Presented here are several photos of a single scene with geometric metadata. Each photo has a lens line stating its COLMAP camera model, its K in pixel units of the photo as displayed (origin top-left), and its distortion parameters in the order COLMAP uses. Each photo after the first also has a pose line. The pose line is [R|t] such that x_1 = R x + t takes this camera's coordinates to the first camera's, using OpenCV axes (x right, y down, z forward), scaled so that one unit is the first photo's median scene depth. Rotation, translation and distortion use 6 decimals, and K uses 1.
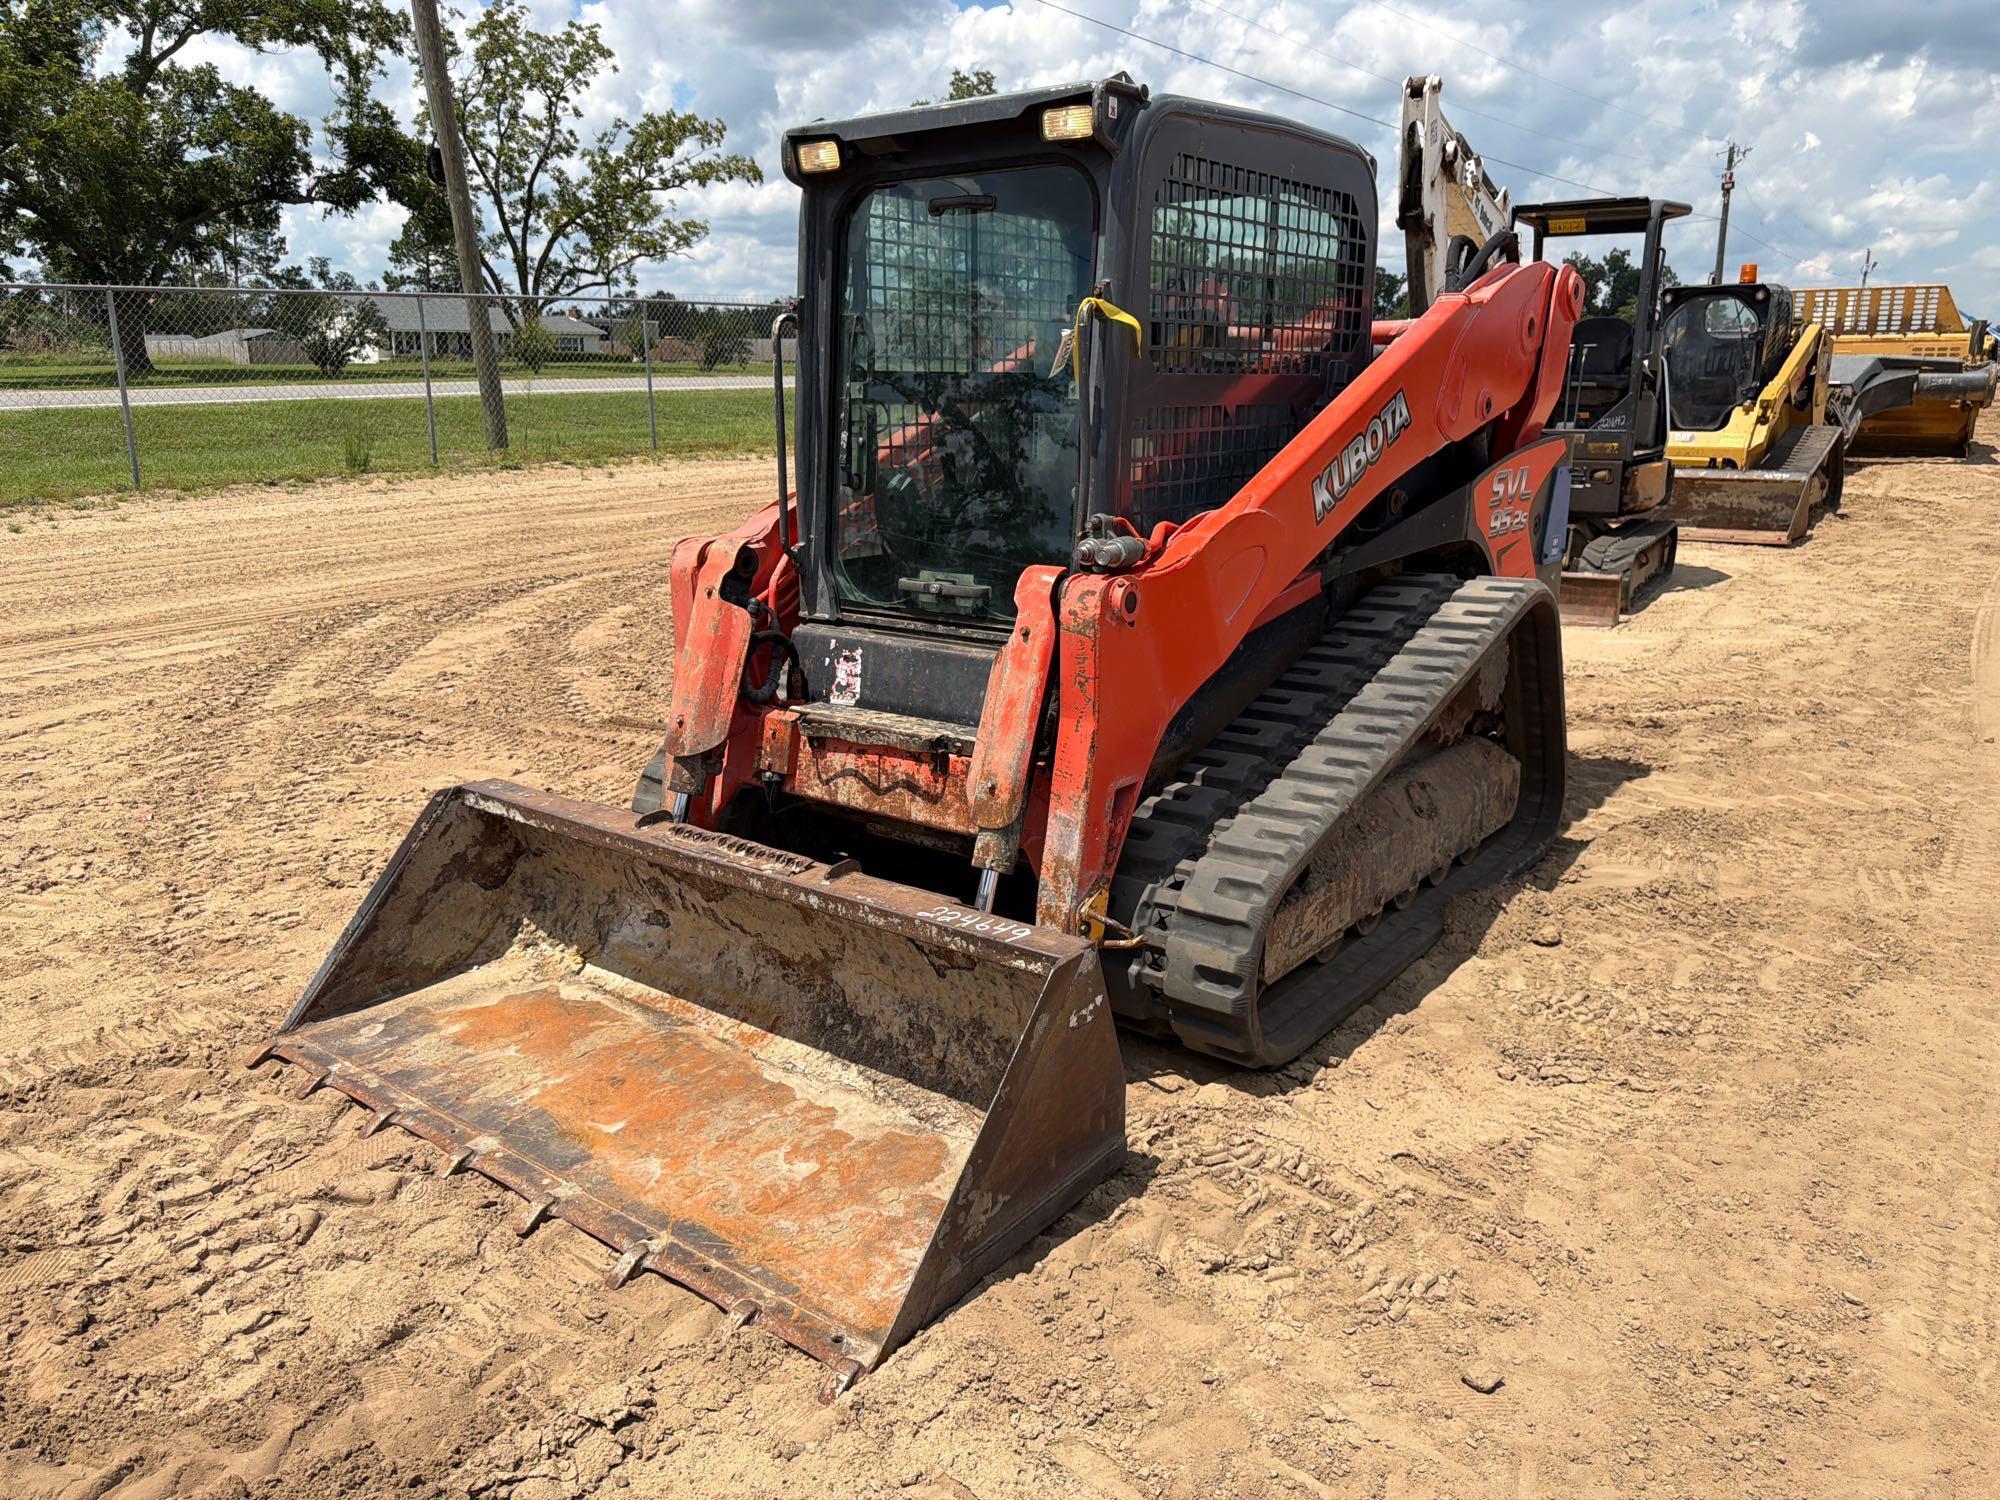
lens RADIAL K [[1425.9, 0, 983.5], [0, 1425.9, 735.8], [0, 0, 1]] dist [0.033723, -0.043720]
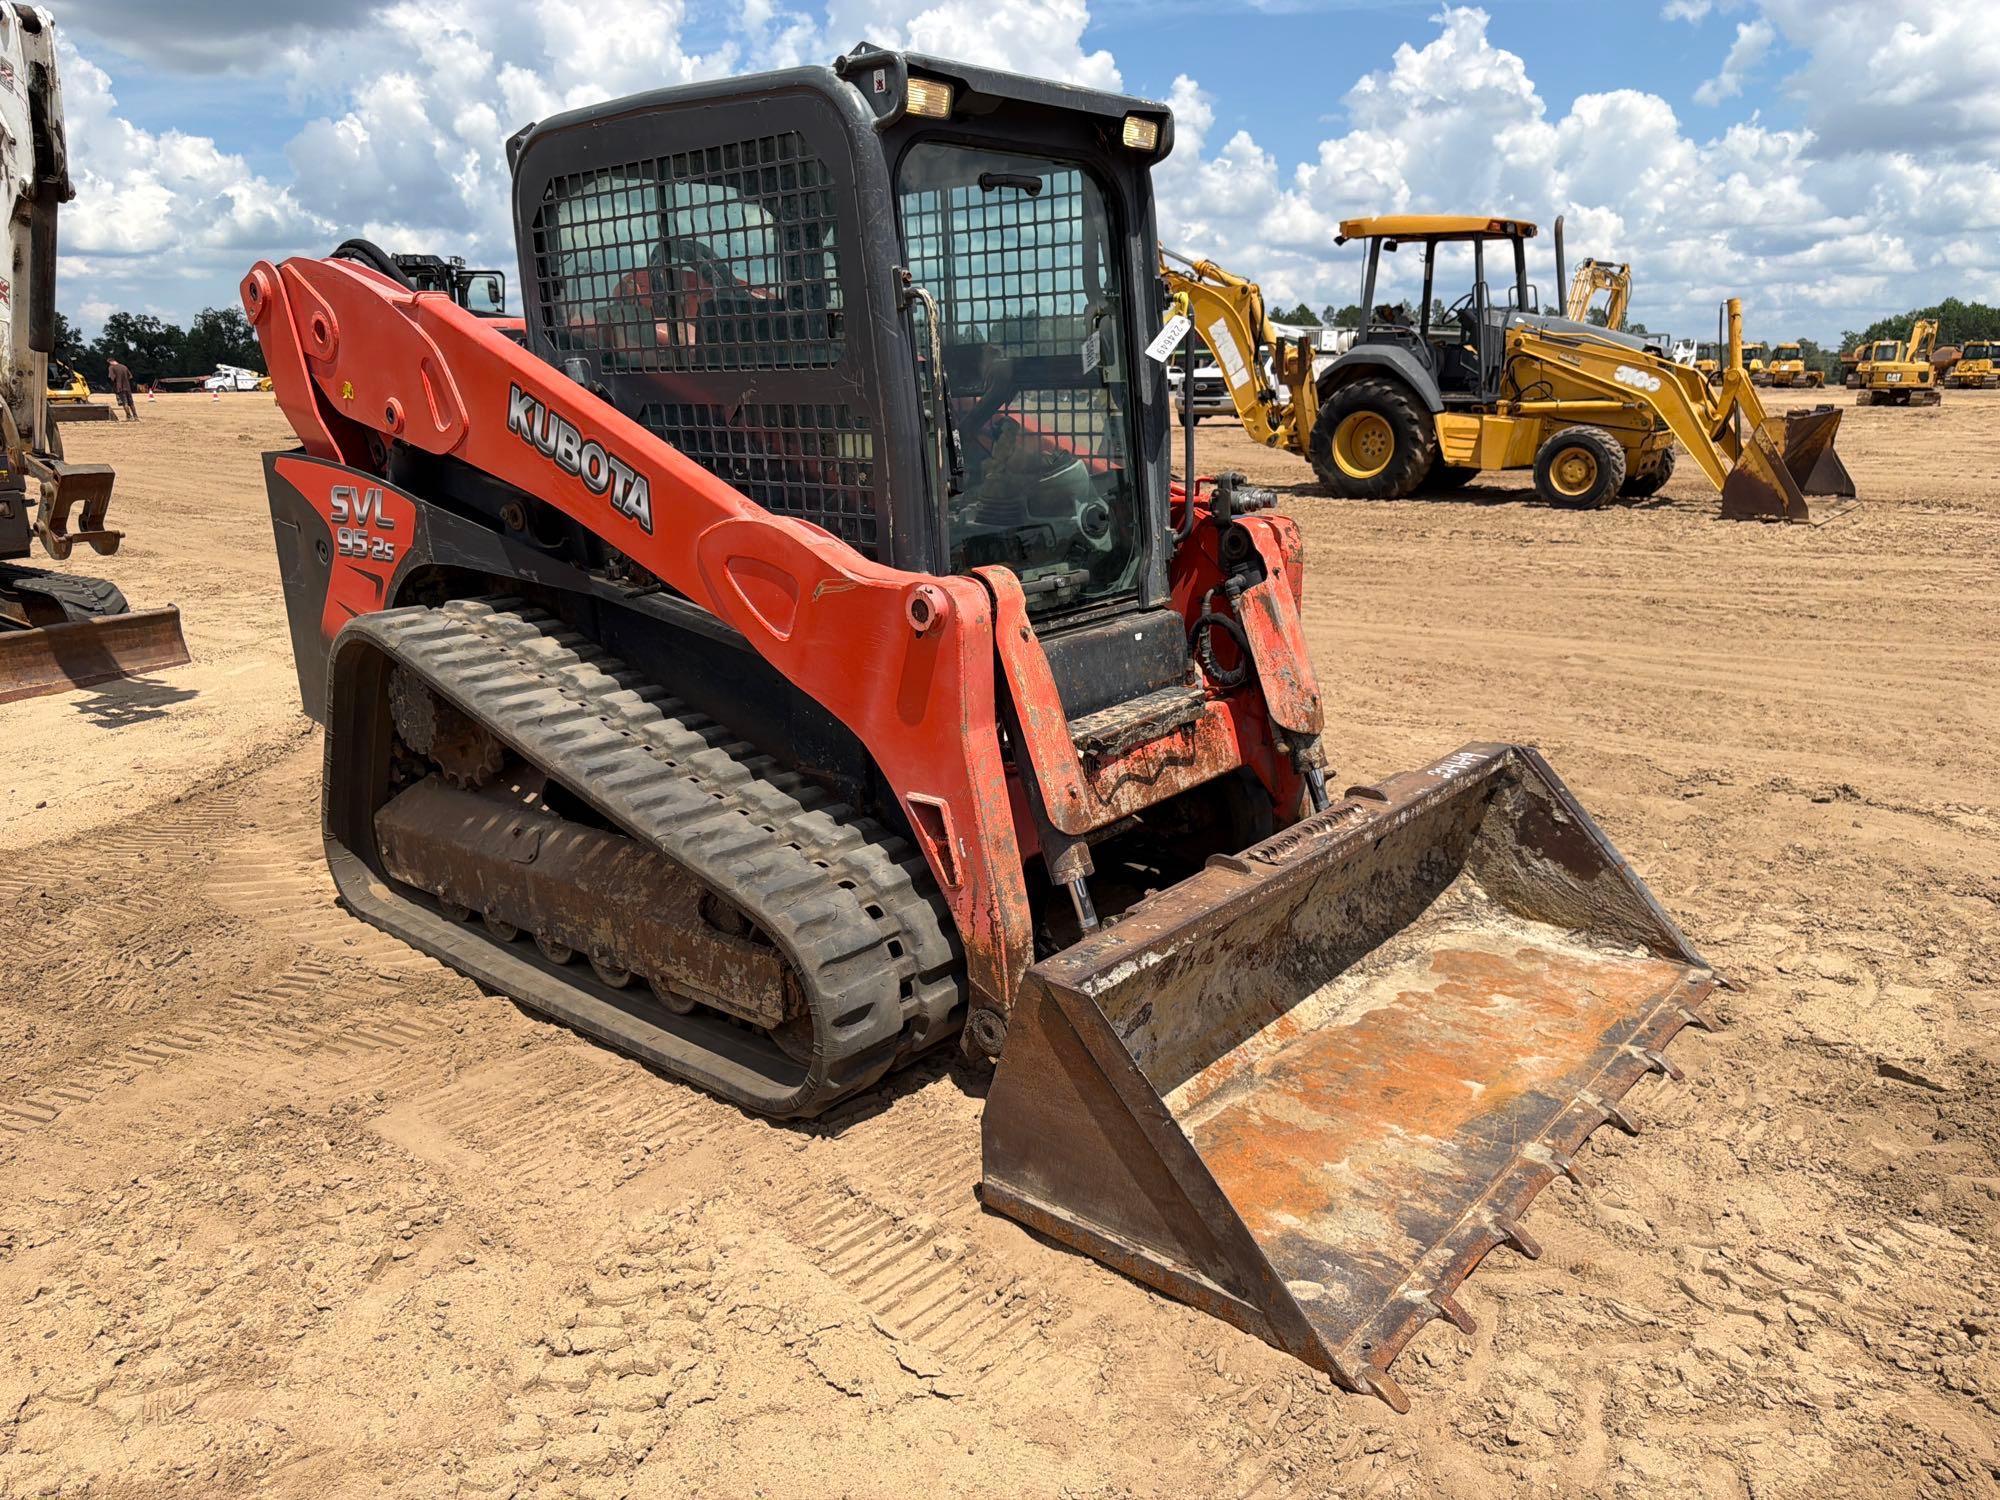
lens RADIAL K [[1425.9, 0, 991.0], [0, 1425.9, 756.7], [0, 0, 1]] dist [0.033723, -0.043720]
pose [[0.051073, -0.262333, 0.963625, -0.954858], [0.266853, 0.933386, 0.239958, -0.226692], [-0.962383, 0.244891, 0.117675, 0.917276]]
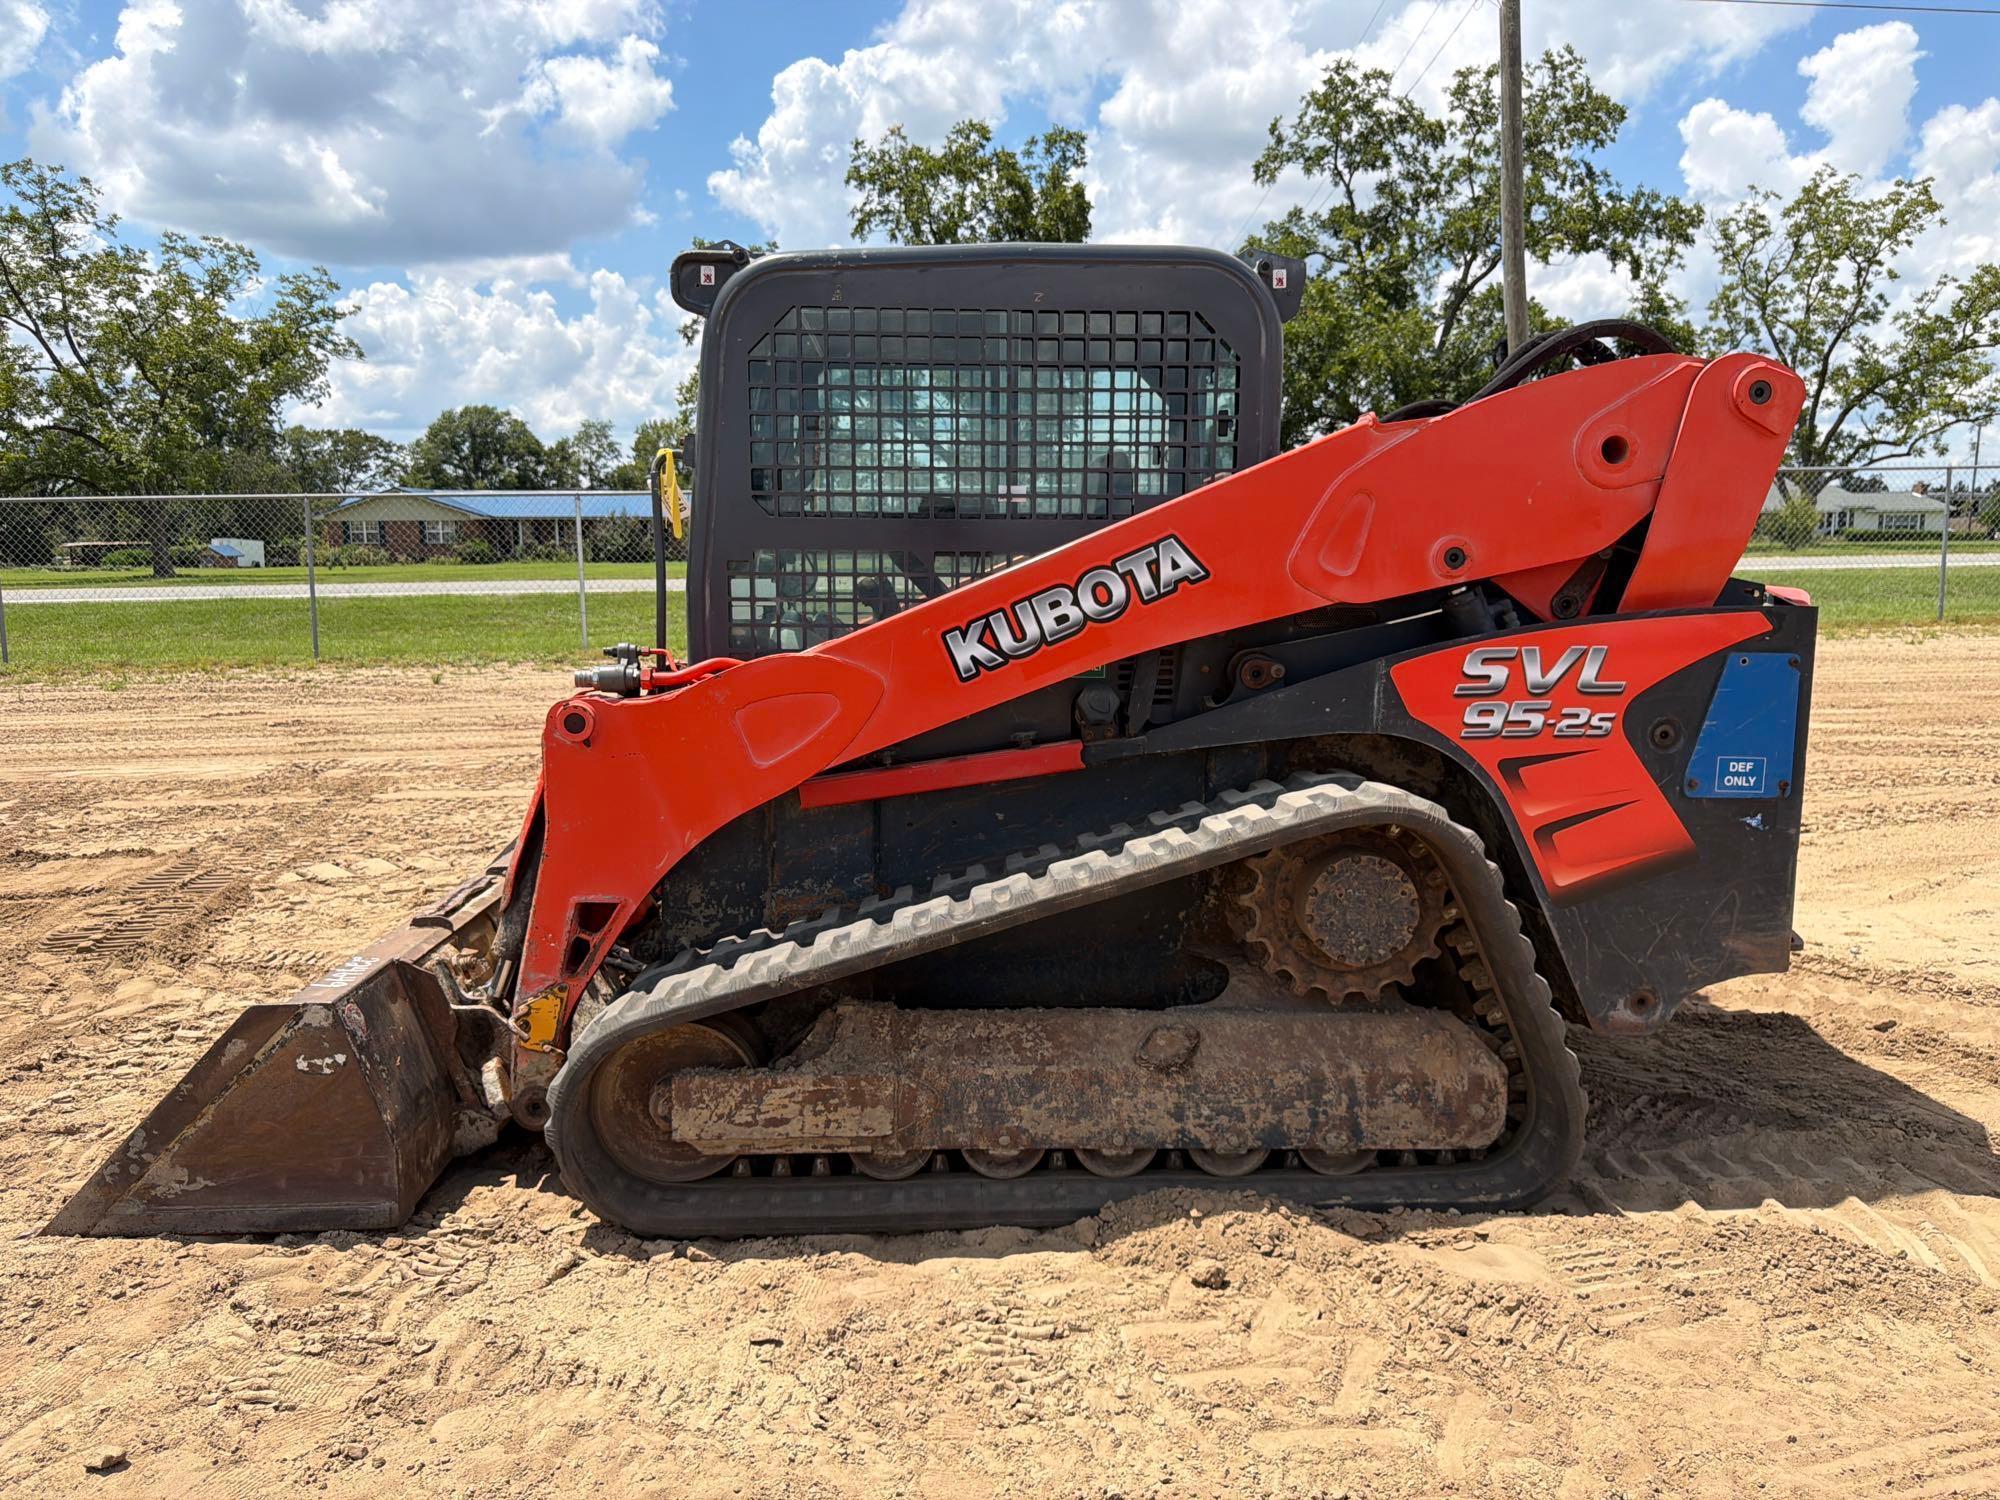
lens RADIAL K [[1425.9, 0, 994.7], [0, 1425.9, 731.9], [0, 0, 1]] dist [0.033723, -0.043720]
pose [[0.655781, 0.089670, -0.749607, 0.889828], [-0.183013, 0.982186, -0.042615, -0.081102], [0.732432, 0.165134, 0.660510, 0.423007]]
